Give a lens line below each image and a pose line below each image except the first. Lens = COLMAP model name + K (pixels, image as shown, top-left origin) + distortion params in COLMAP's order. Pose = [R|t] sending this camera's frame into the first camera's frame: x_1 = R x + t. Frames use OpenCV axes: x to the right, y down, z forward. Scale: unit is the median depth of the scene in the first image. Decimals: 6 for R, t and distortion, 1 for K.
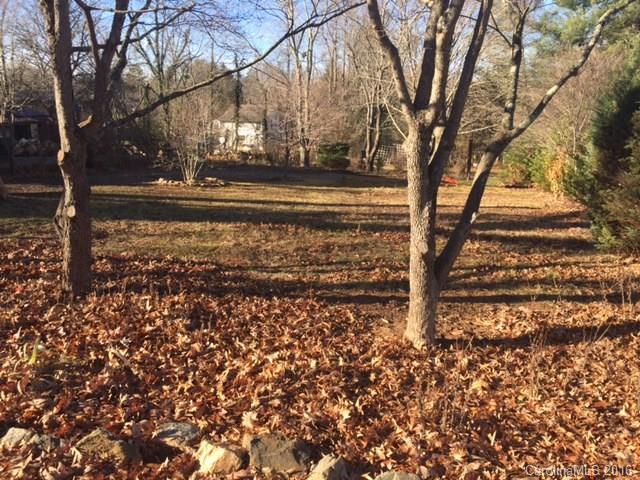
lens RADIAL K [[543.1, 0, 320.5], [0, 543.1, 240.8], [0, 0, 1]] dist [0.071218, -0.082784]
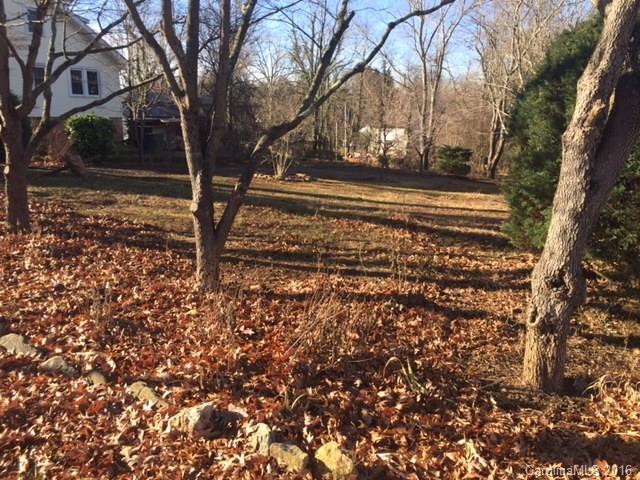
lens RADIAL K [[543.1, 0, 317.9], [0, 543.1, 240.3], [0, 0, 1]] dist [0.071218, -0.082784]
pose [[0.952572, 0.083968, -0.292500, 0.147760], [-0.087533, 0.996161, 0.000906, 0.011149], [0.291453, 0.024741, 0.956265, -0.020829]]
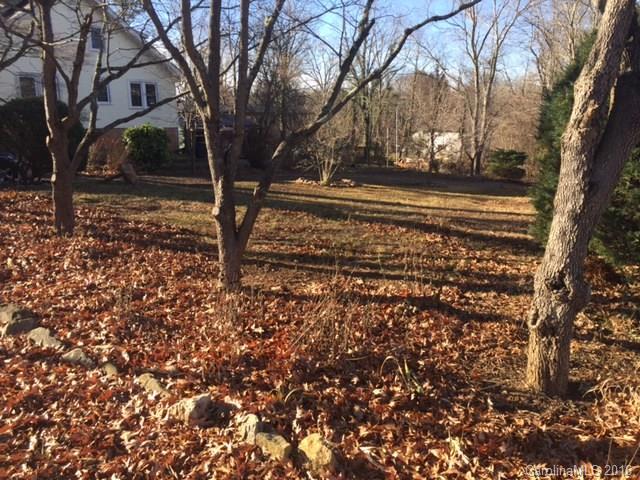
lens RADIAL K [[543.1, 0, 319.0], [0, 543.1, 238.9], [0, 0, 1]] dist [0.071218, -0.082784]
pose [[0.919478, 0.080819, -0.384744, 0.164622], [-0.089240, 0.996002, -0.004050, 0.011085], [0.382878, 0.038058, 0.923015, -0.020907]]
